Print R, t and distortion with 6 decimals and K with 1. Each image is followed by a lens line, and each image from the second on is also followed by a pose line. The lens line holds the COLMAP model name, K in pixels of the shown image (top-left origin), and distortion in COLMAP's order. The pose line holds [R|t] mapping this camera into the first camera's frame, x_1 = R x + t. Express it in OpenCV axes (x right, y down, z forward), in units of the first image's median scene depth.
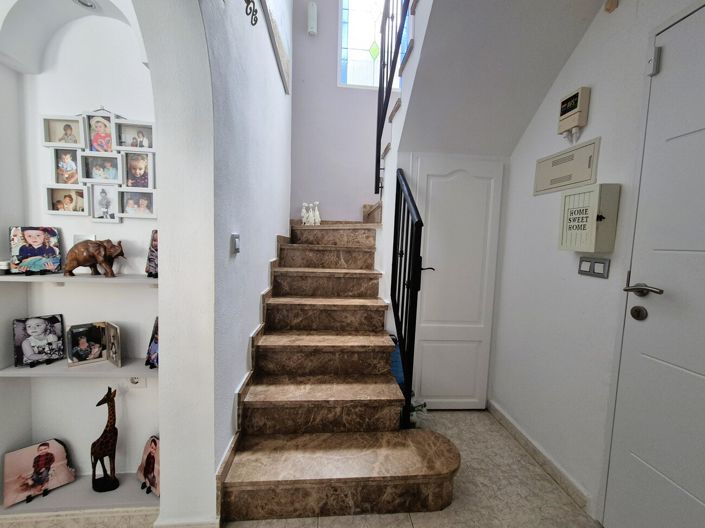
lens RADIAL K [[288.4, 0, 355.4], [0, 288.4, 266.5], [0, 0, 1]] dist [-0.000002, 0.000148]
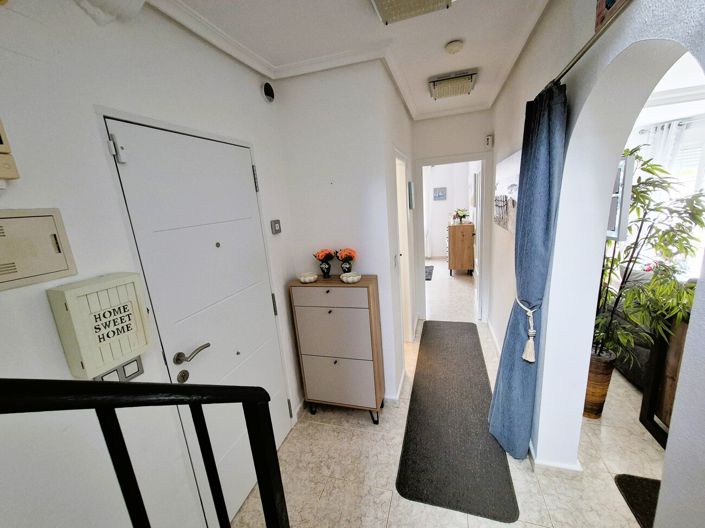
lens RADIAL K [[288.4, 0, 353.3], [0, 288.4, 264.8], [0, 0, 1]] dist [-0.000002, 0.000148]
pose [[-0.923934, -0.050646, 0.379184, -0.040922], [0.075248, 0.947773, 0.309941, -0.407195], [-0.375078, 0.314898, -0.871869, 1.157840]]
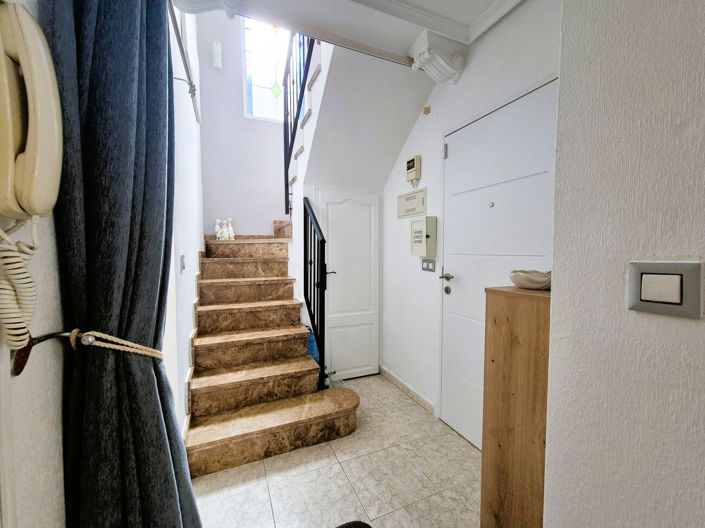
lens RADIAL K [[288.4, 0, 356.3], [0, 288.4, 265.5], [0, 0, 1]] dist [-0.000002, 0.000148]
pose [[0.944521, -0.053081, 0.324132, -0.083334], [0.061063, 0.998029, -0.014497, 0.001298], [-0.322724, 0.033486, 0.945901, -0.364047]]
